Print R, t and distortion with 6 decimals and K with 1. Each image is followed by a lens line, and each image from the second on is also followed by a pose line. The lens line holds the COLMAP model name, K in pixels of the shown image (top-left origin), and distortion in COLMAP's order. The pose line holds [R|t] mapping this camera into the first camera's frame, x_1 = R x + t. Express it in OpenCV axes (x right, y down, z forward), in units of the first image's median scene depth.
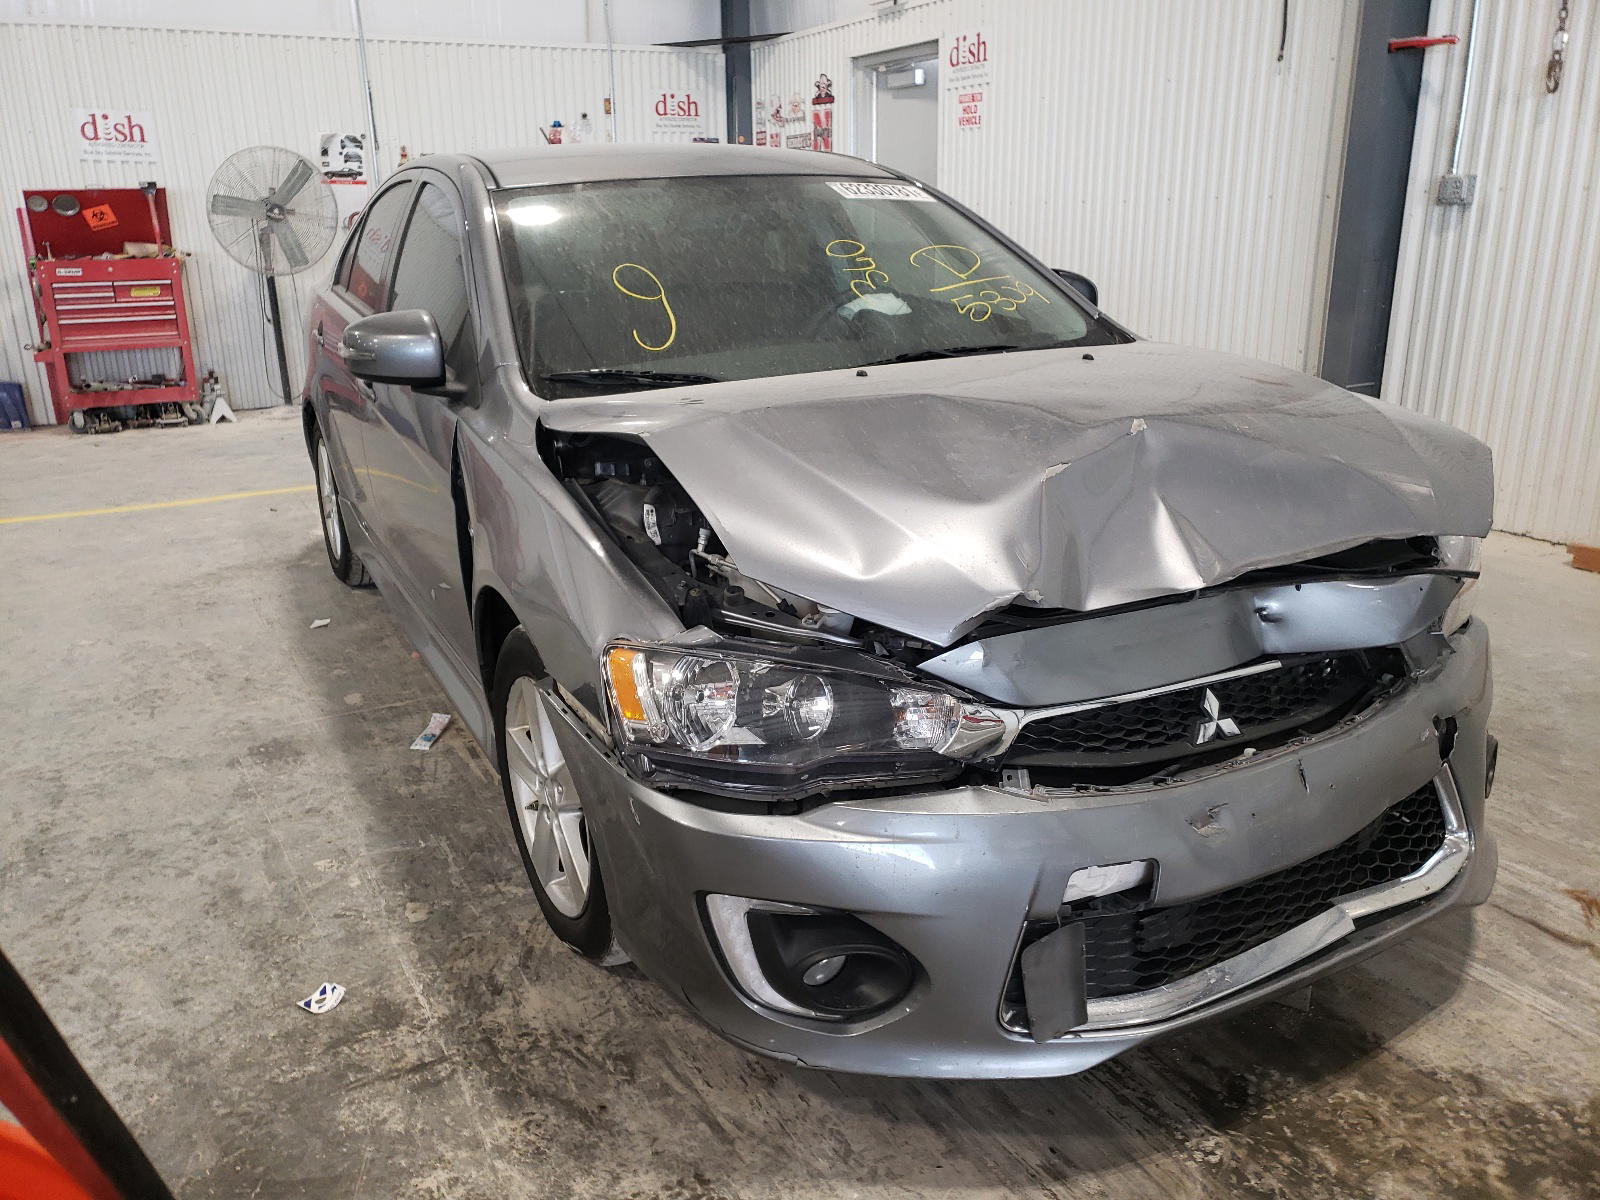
lens RADIAL K [[1224.5, 0, 774.4], [0, 1224.5, 599.9], [0, 0, 1]] dist [0.033204, -0.014952]
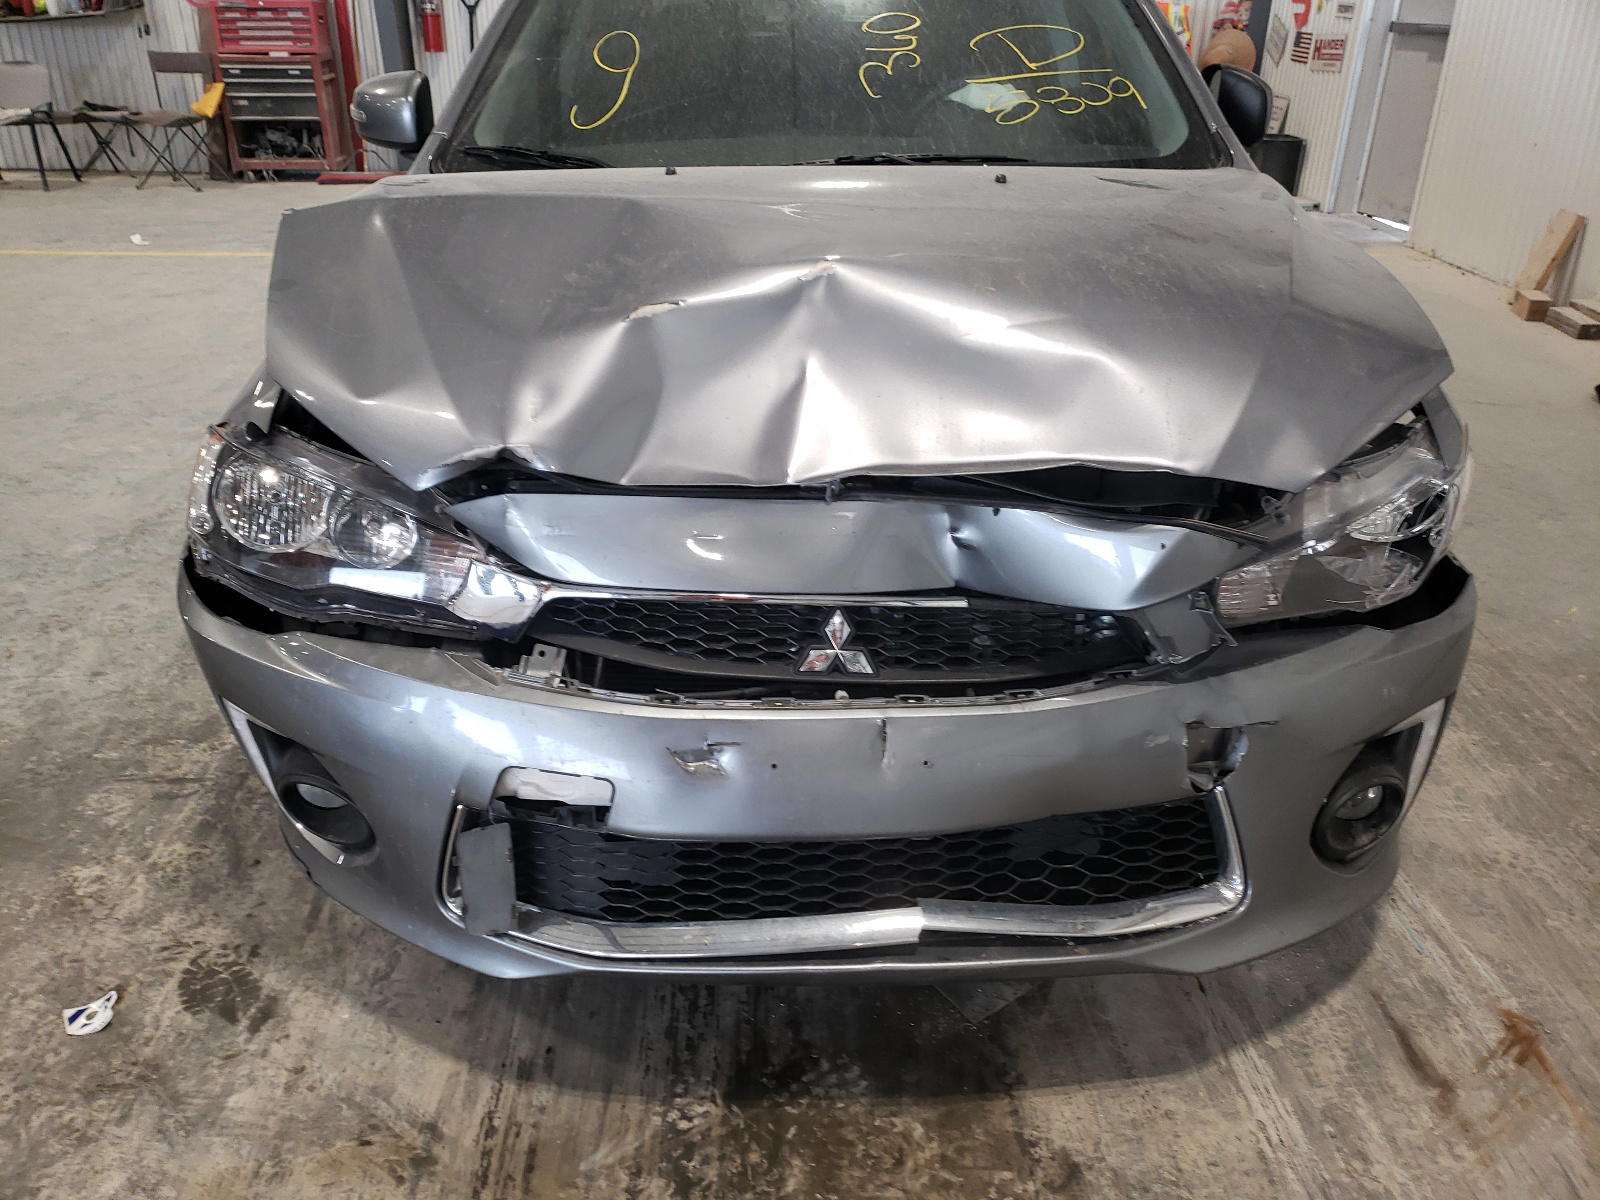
lens RADIAL K [[1224.5, 0, 783.9], [0, 1224.5, 597.7], [0, 0, 1]] dist [0.033204, -0.014952]
pose [[0.887946, 0.222621, -0.402481, 0.642460], [-0.157822, 0.969403, 0.188016, -0.081652], [0.432023, -0.103427, 0.895912, 0.265511]]
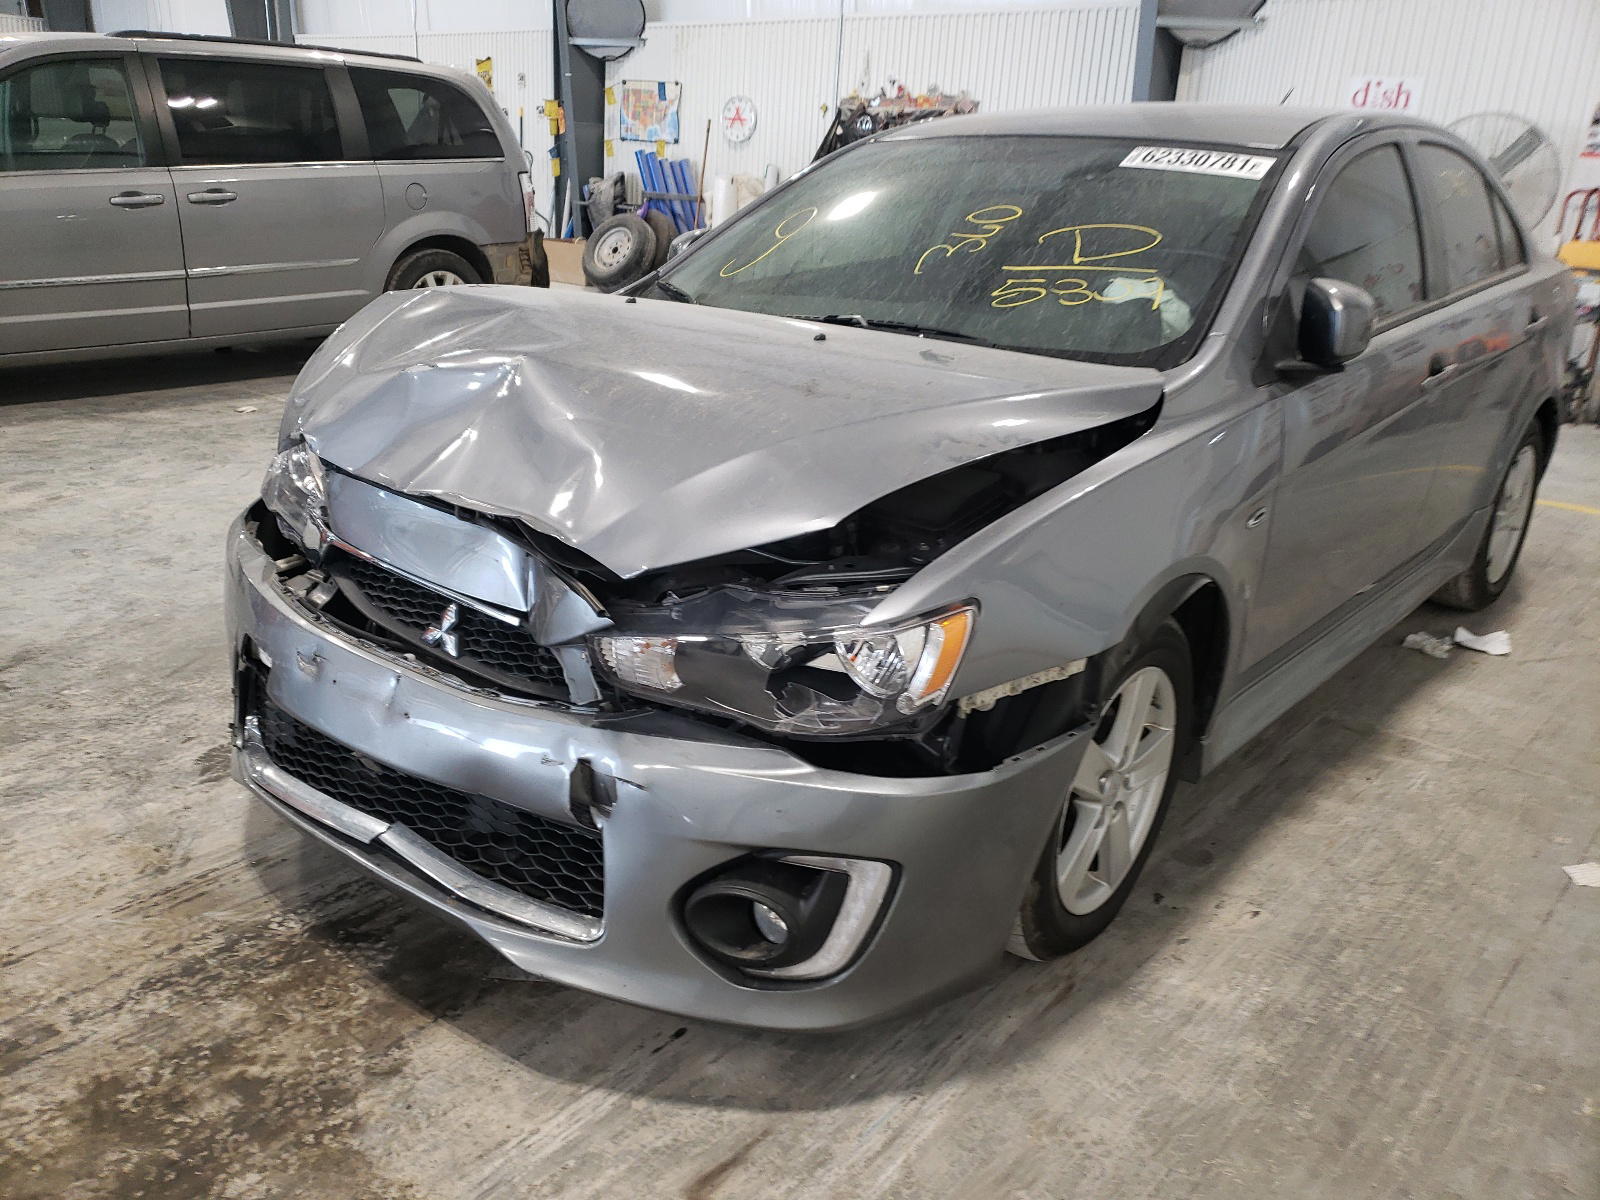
lens RADIAL K [[1224.5, 0, 775.8], [0, 1224.5, 598.1], [0, 0, 1]] dist [0.033204, -0.014952]
pose [[0.373357, 0.341936, -0.862371, 1.392040], [-0.325415, 0.918796, 0.223423, -0.266835], [0.868740, 0.197212, 0.454311, 0.758276]]
